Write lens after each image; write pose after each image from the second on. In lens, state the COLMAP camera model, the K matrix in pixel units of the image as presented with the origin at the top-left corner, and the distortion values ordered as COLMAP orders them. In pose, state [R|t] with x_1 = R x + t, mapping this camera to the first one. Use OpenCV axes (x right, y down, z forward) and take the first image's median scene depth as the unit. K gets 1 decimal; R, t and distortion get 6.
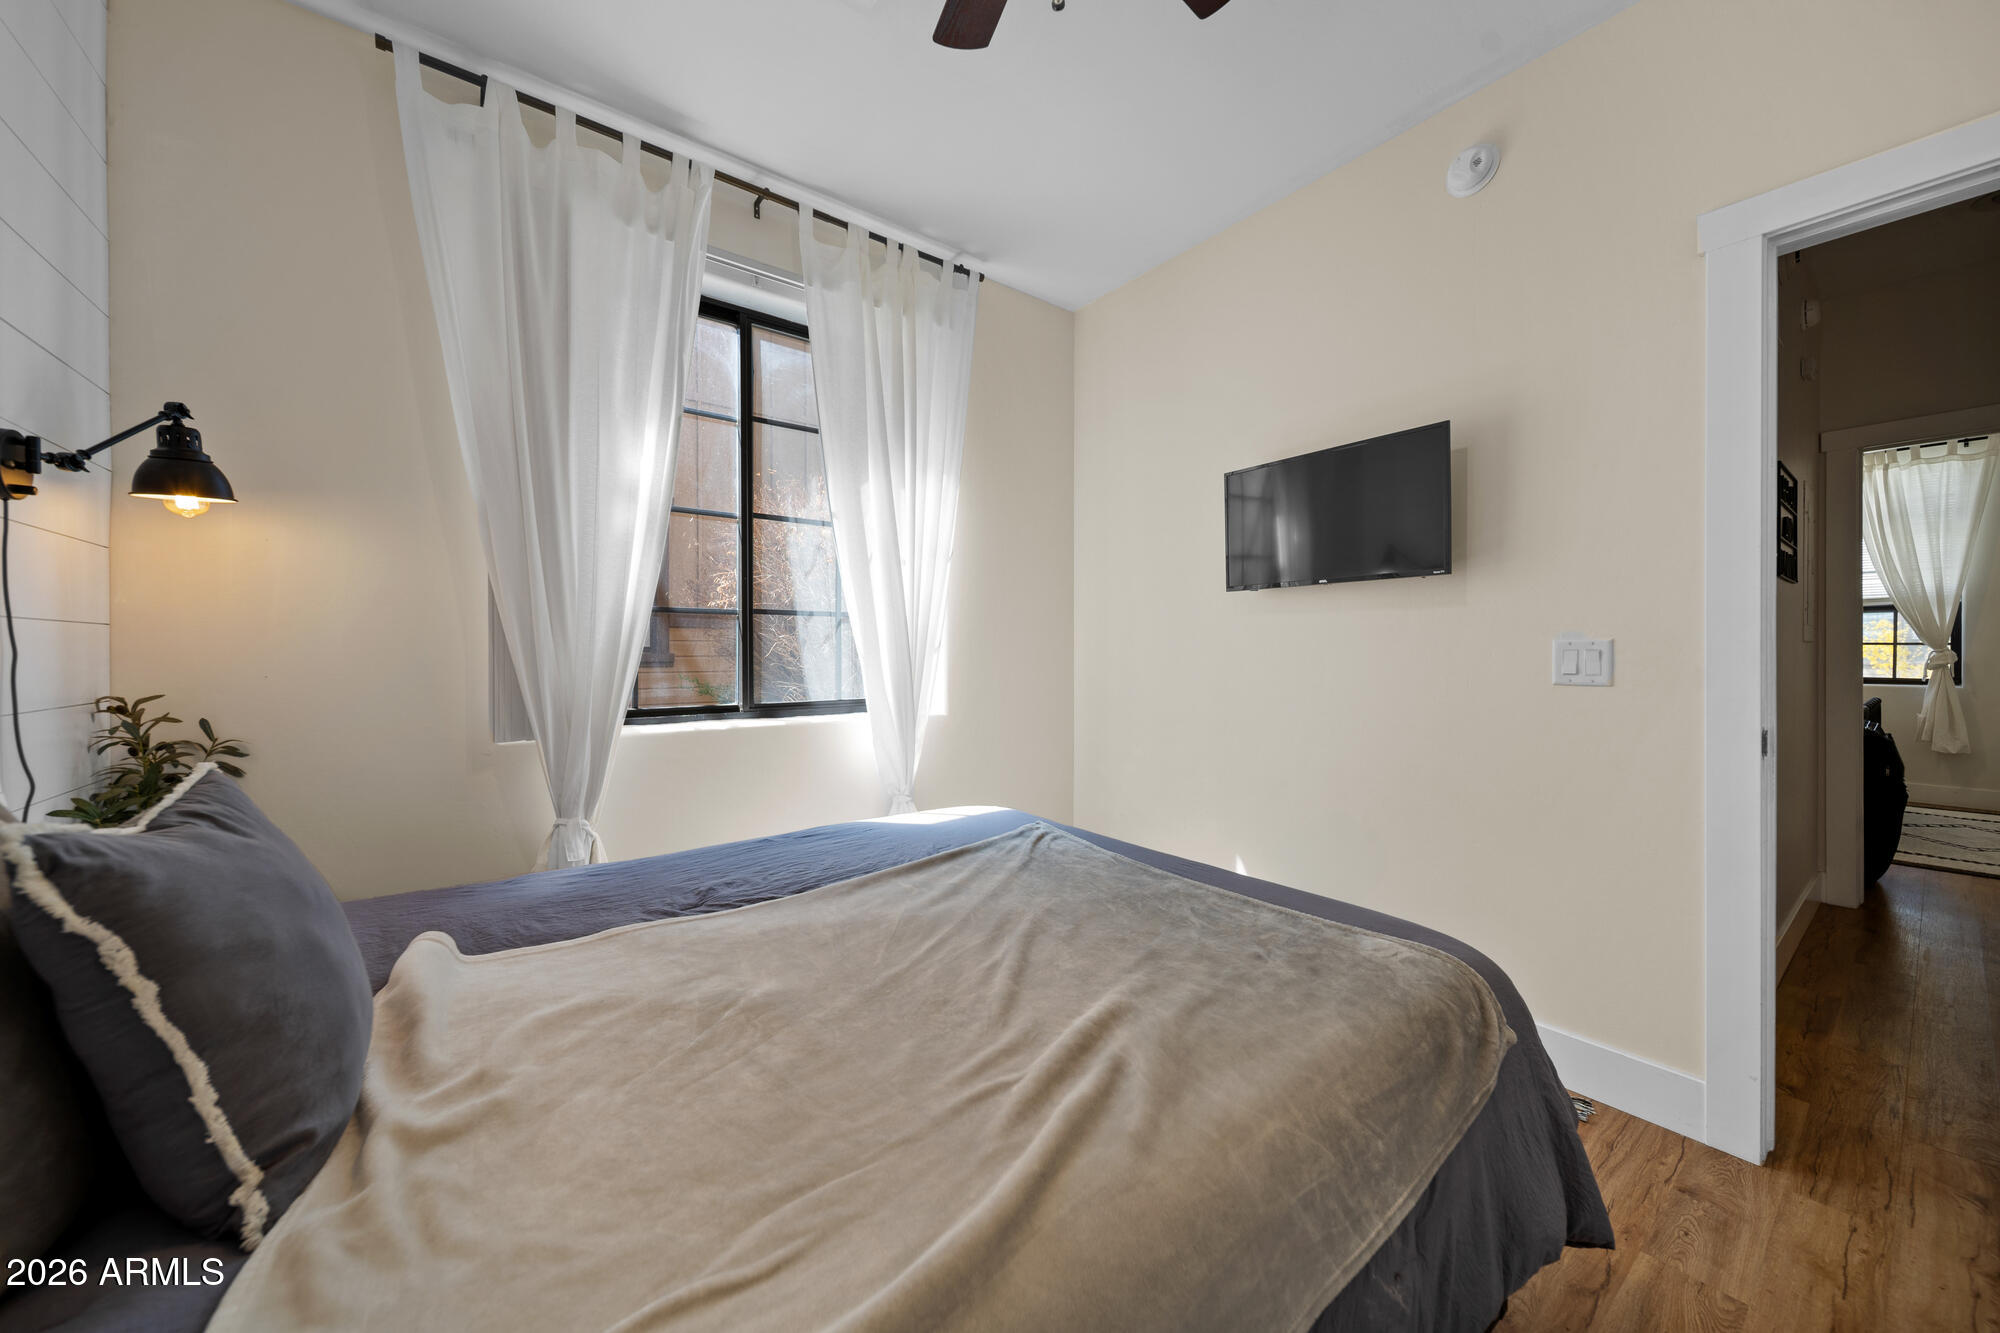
lens RADIAL K [[715.5, 0, 1009.7], [0, 715.5, 661.6], [0, 0, 1]] dist [0.003644, -0.001096]
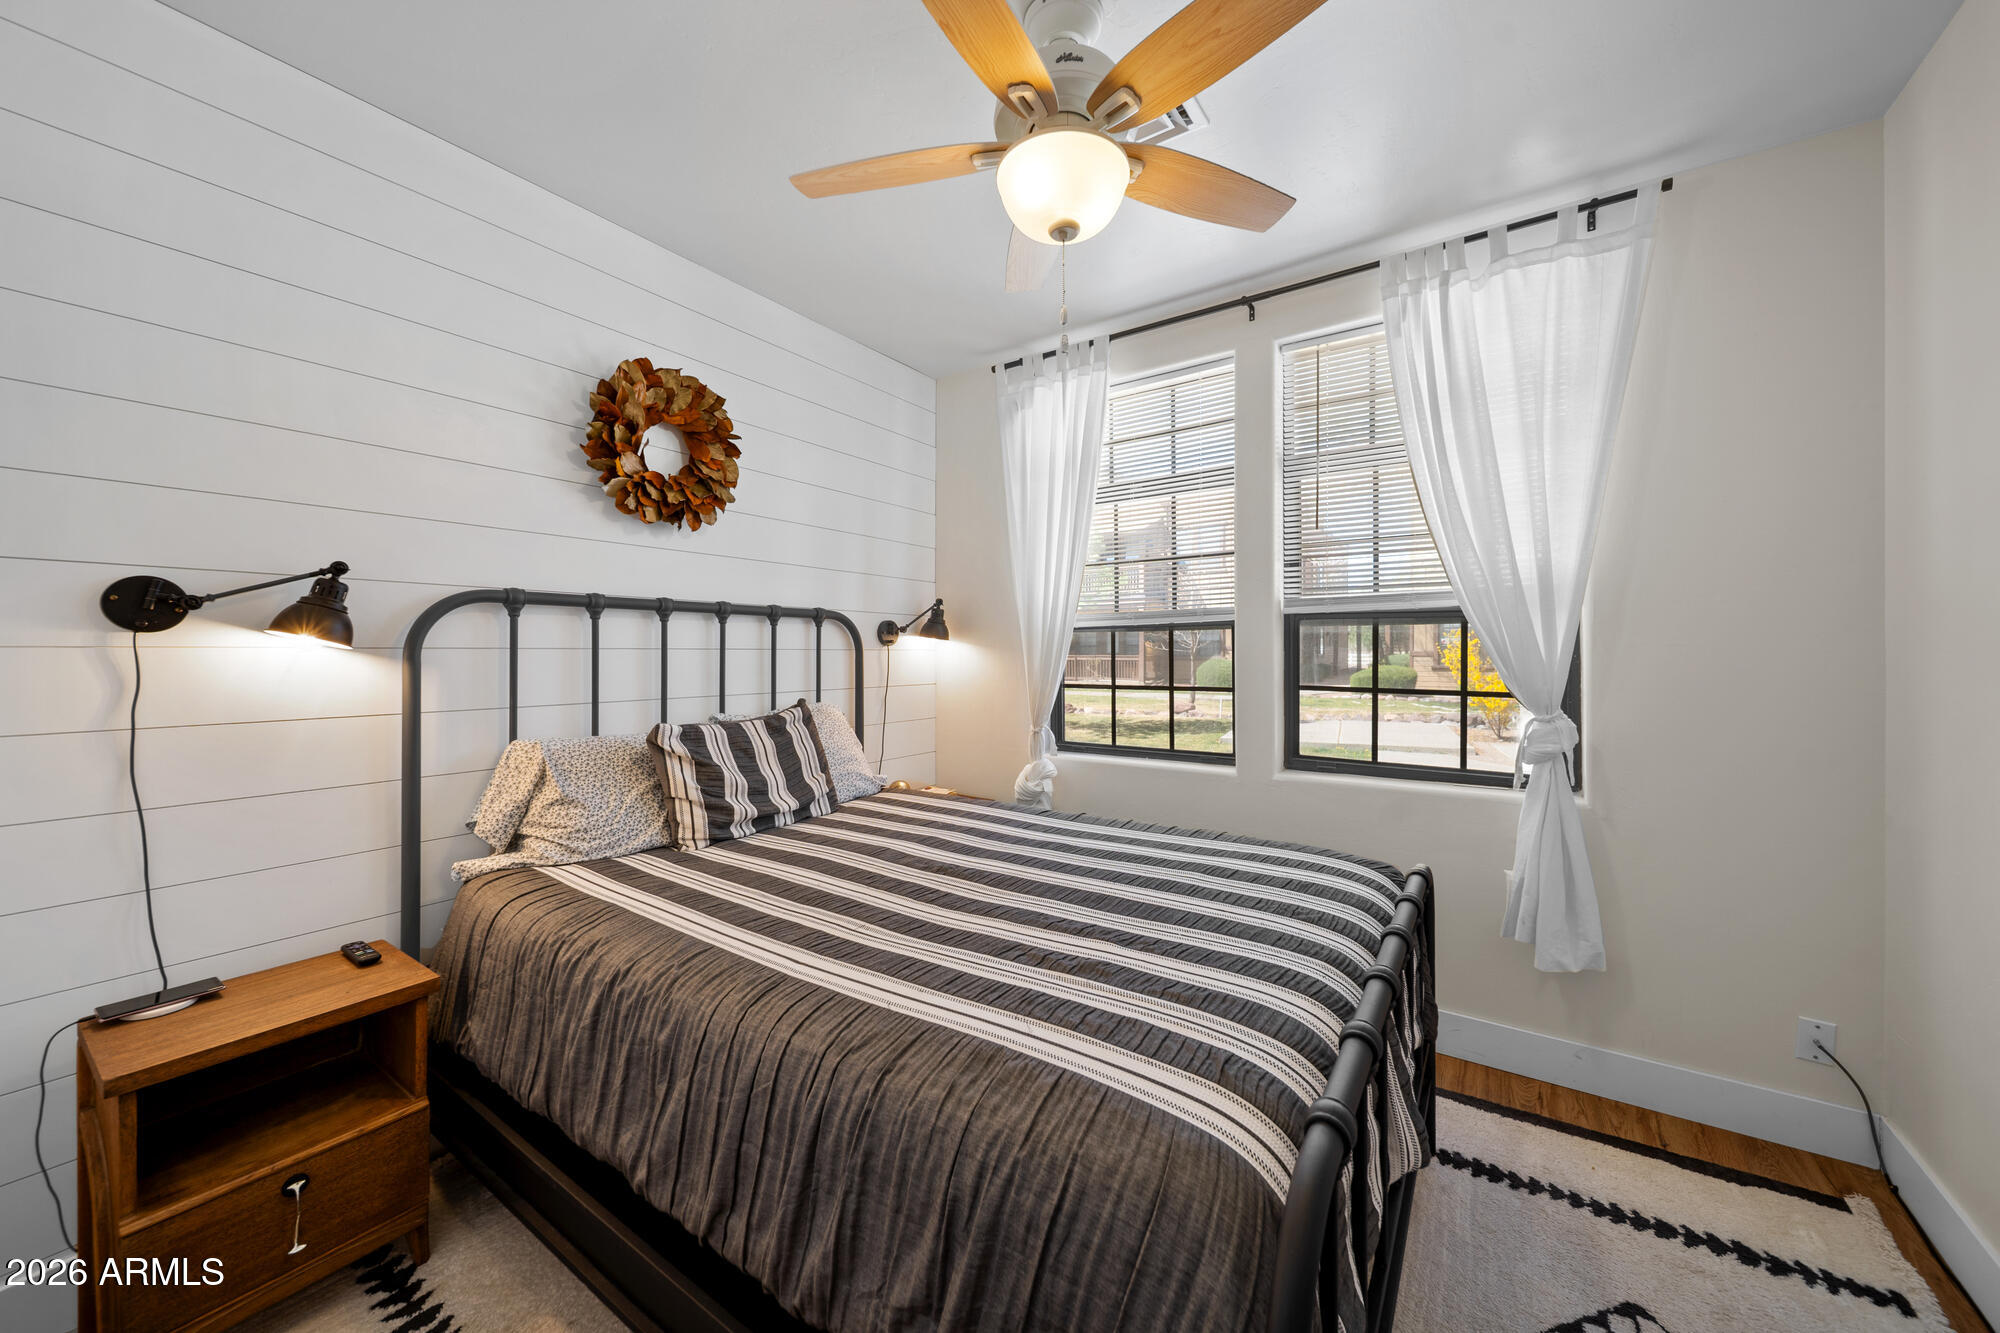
lens RADIAL K [[715.5, 0, 997.7], [0, 715.5, 672.3], [0, 0, 1]] dist [0.003644, -0.001096]
pose [[0.961644, 0.010031, 0.274116, 0.852328], [-0.005216, 0.999819, -0.018288, -0.033313], [-0.274250, 0.016157, 0.961523, 0.668632]]
